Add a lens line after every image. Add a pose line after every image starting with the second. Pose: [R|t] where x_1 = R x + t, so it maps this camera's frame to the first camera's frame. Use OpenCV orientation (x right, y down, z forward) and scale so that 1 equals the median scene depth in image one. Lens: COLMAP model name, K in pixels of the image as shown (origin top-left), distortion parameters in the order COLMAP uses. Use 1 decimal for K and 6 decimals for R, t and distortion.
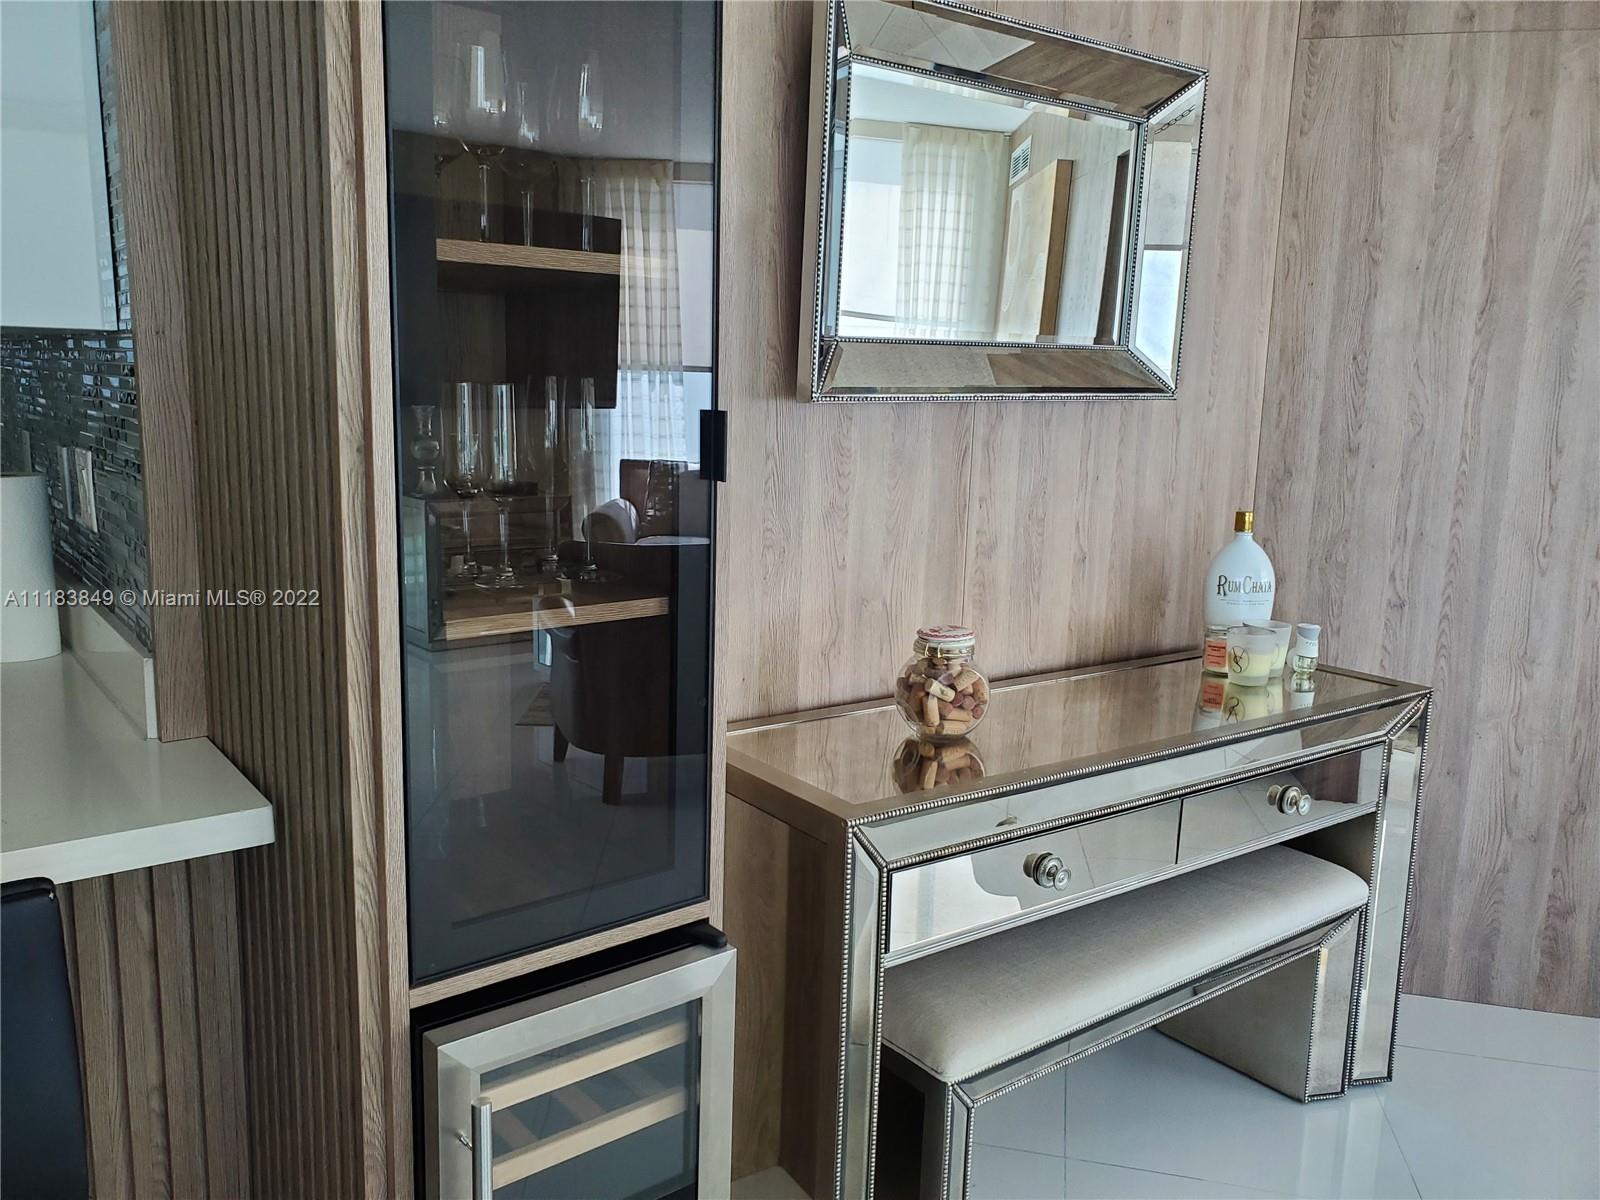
lens RADIAL K [[1262.6, 0, 770.3], [0, 1262.6, 599.9], [0, 0, 1]] dist [0.032595, -0.039705]
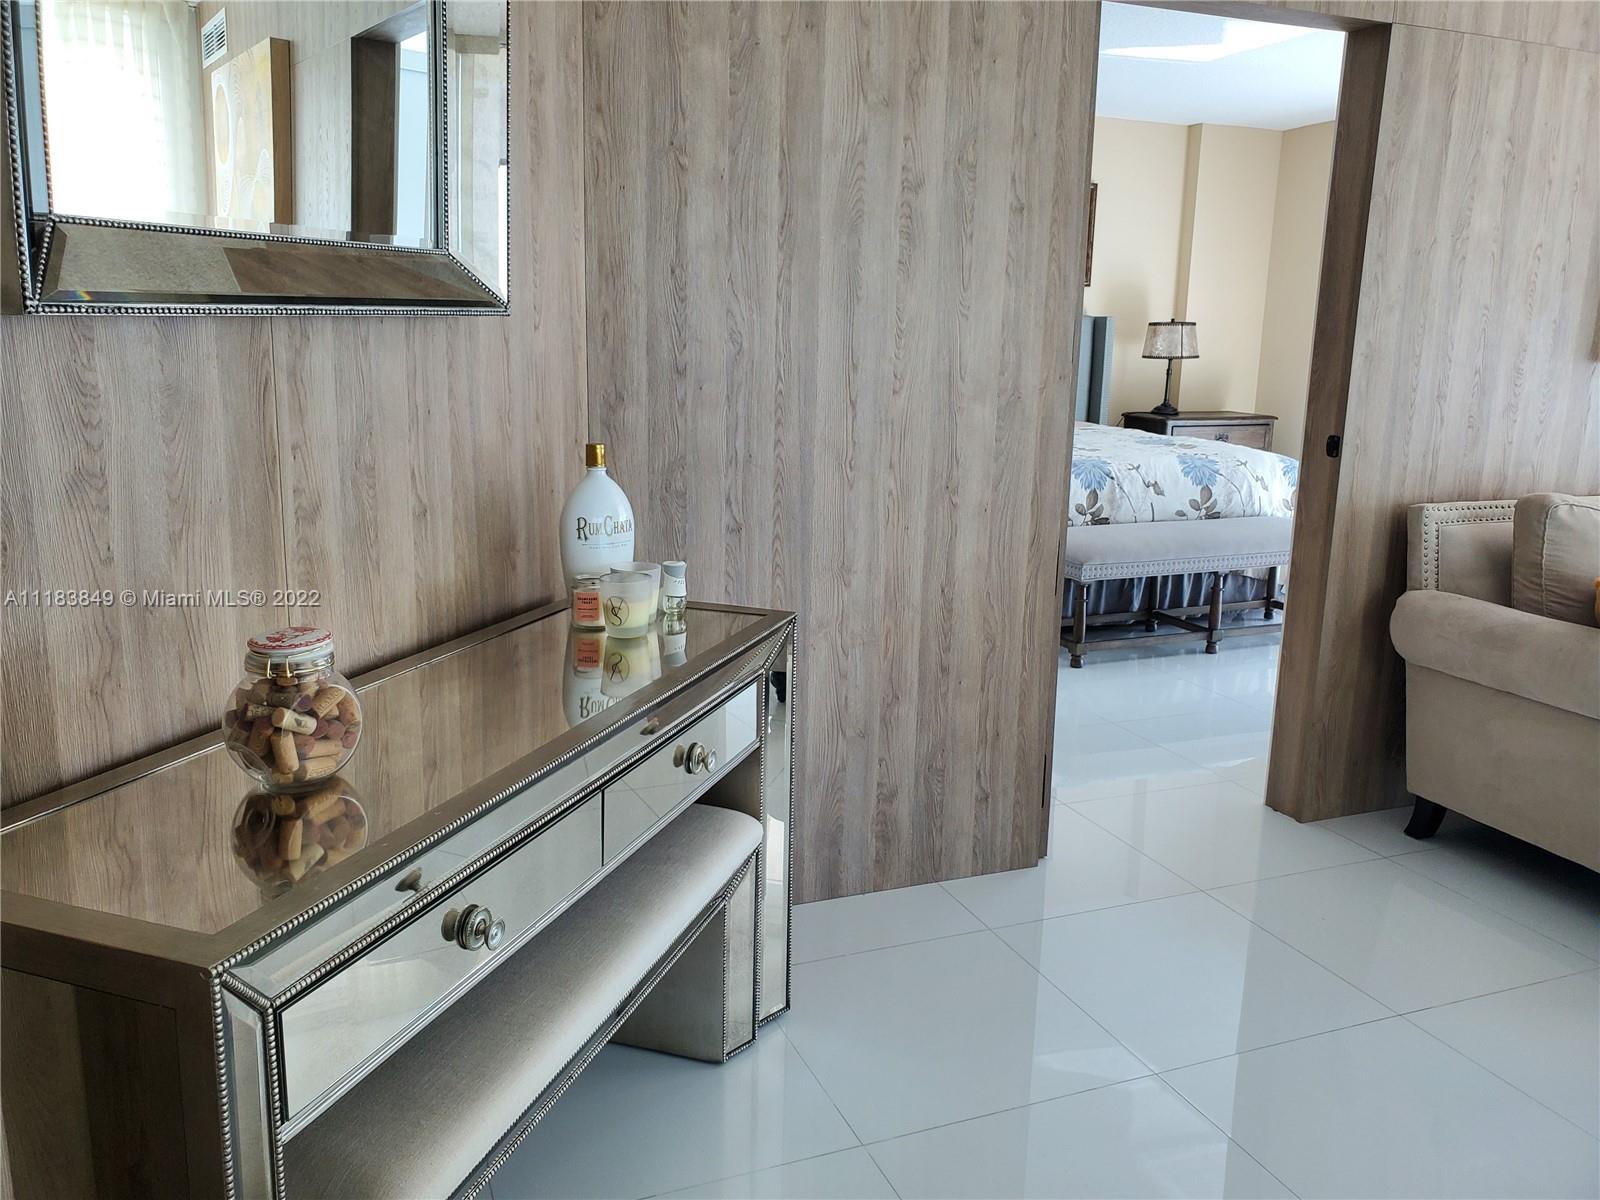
lens RADIAL K [[1262.6, 0, 806.4], [0, 1262.6, 593.3], [0, 0, 1]] dist [0.032595, -0.039705]
pose [[0.815172, -0.126473, 0.565242, -0.019831], [0.096961, 0.991896, 0.082103, -0.023565], [-0.571045, -0.012122, 0.820829, 0.184791]]
